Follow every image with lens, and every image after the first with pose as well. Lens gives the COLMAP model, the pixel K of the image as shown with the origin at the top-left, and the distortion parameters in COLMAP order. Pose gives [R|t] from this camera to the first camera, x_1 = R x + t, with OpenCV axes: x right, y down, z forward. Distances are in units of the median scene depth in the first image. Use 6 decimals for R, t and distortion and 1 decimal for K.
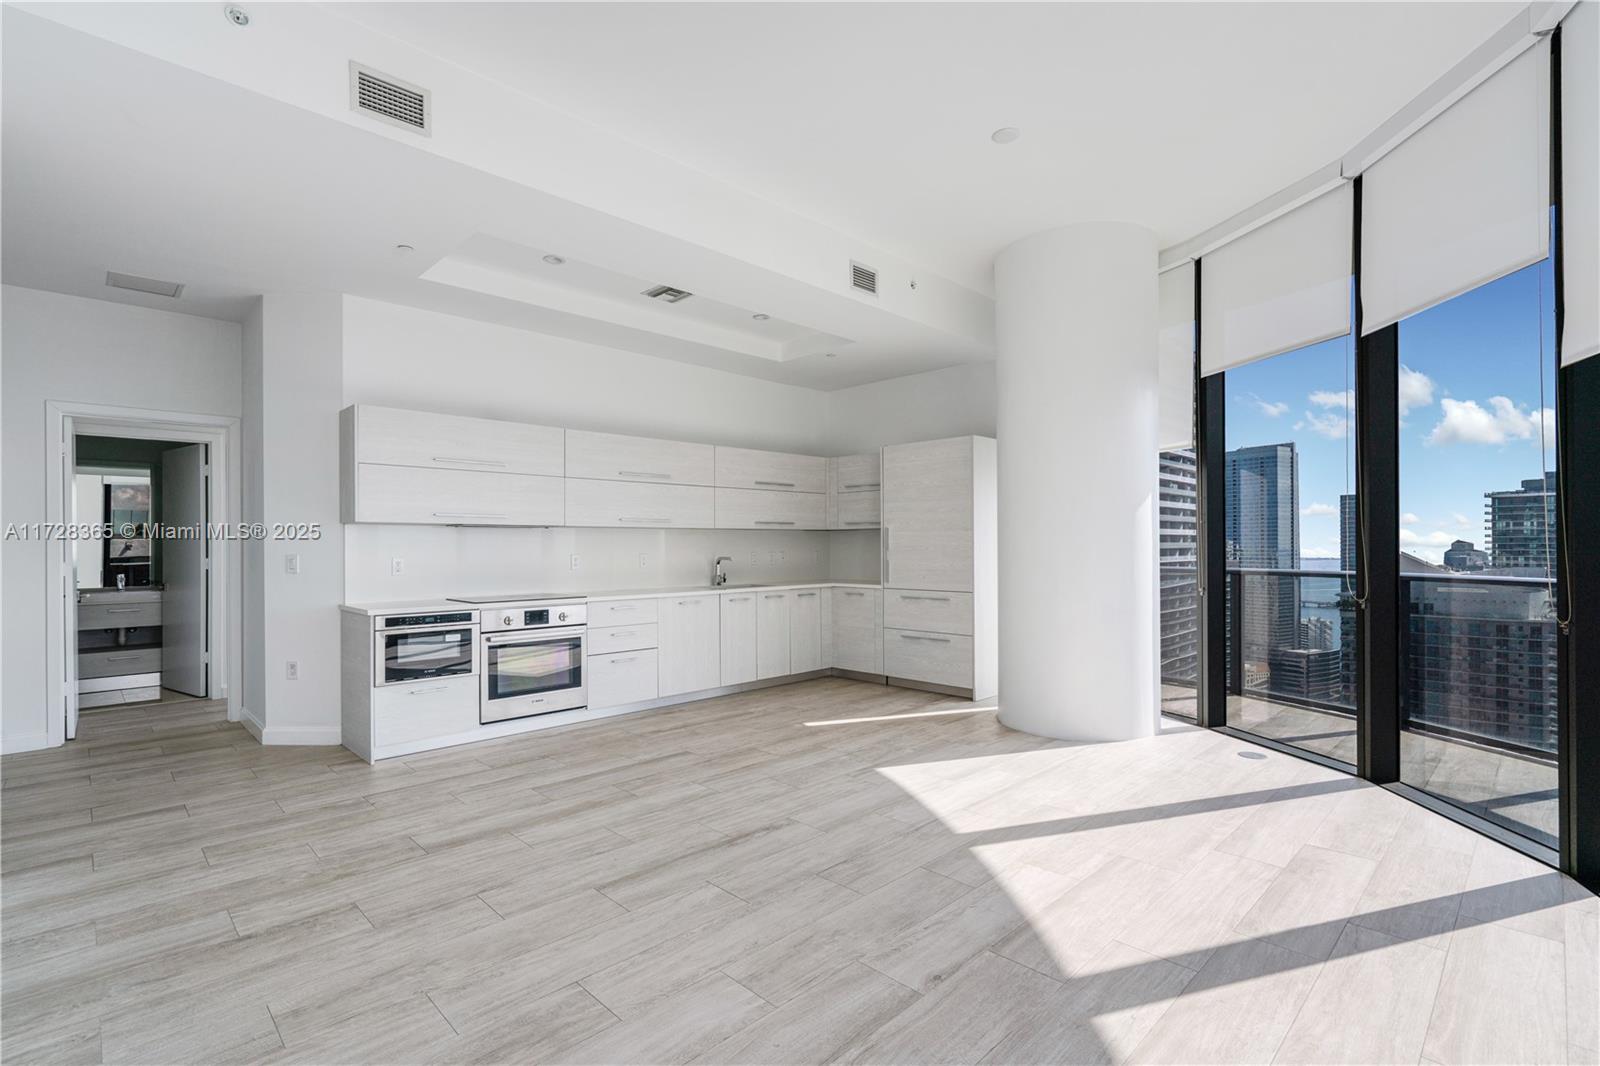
lens RADIAL K [[720.8, 0, 772.0], [0, 720.8, 512.6], [0, 0, 1]] dist [-0.000401, 0.000005]
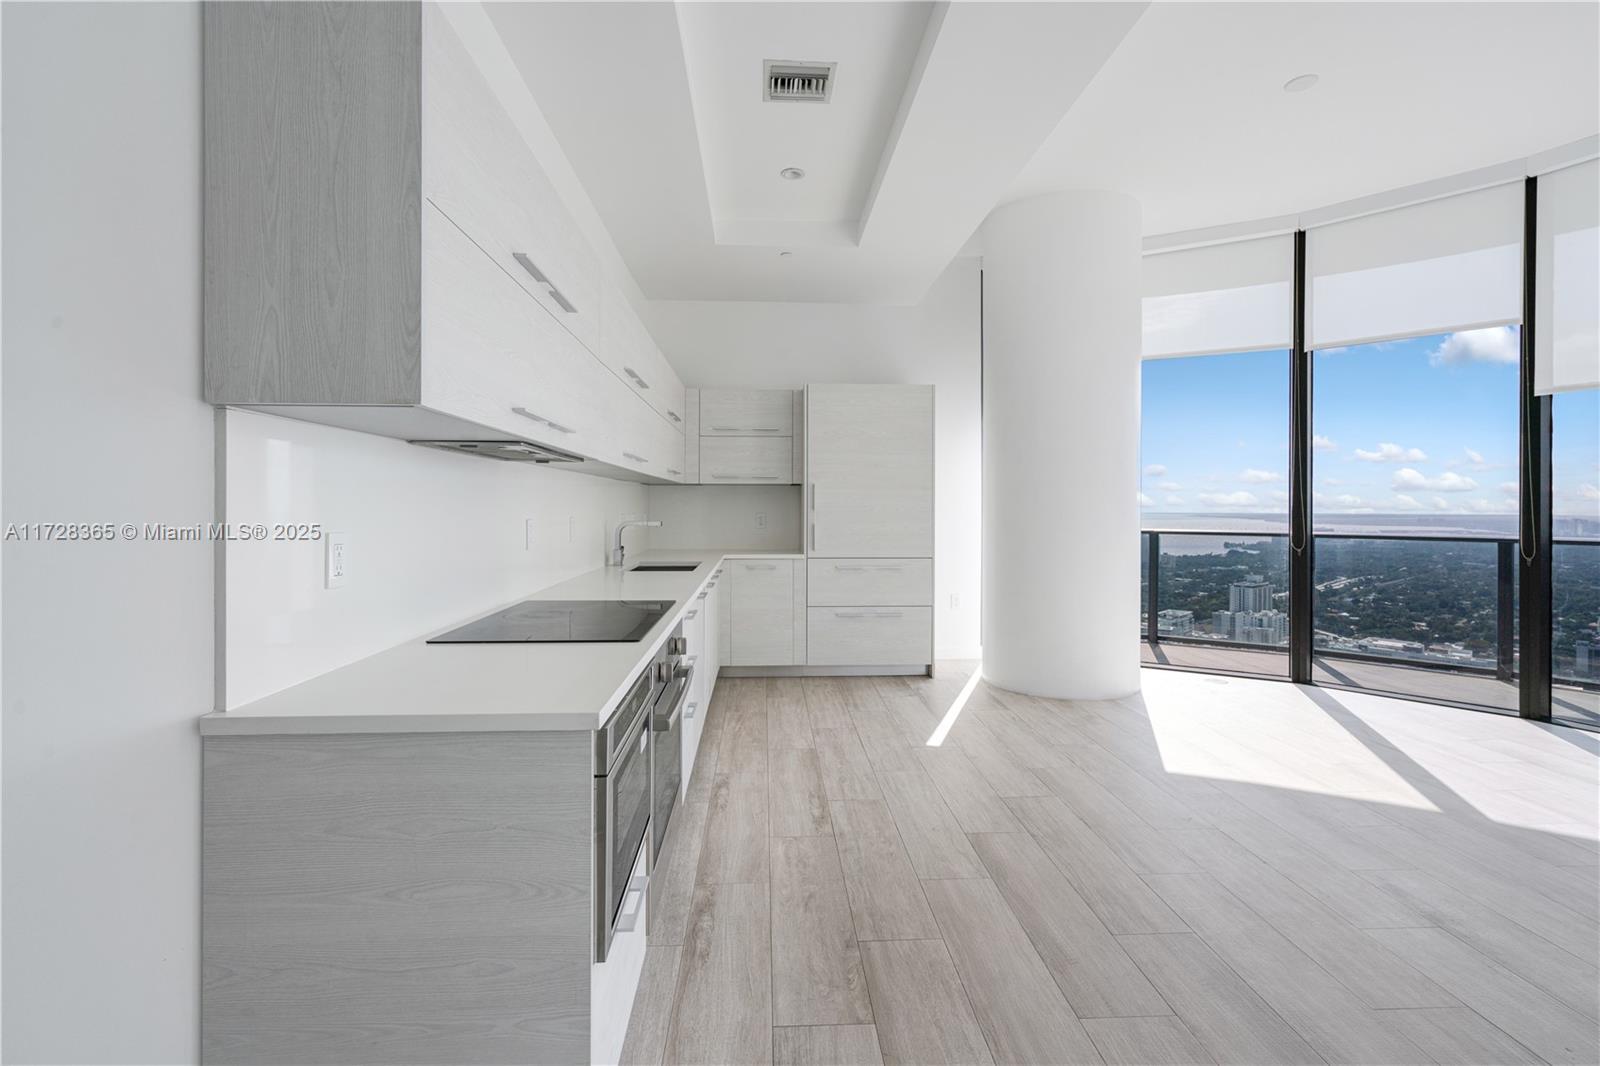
lens RADIAL K [[720.8, 0, 772.0], [0, 720.8, 512.6], [0, 0, 1]] dist [-0.000401, 0.000005]
pose [[0.665845, 0.002443, 0.746086, -0.527101], [-0.039211, 0.998727, 0.031724, 0.033393], [-0.745059, -0.050378, 0.665094, 0.554988]]
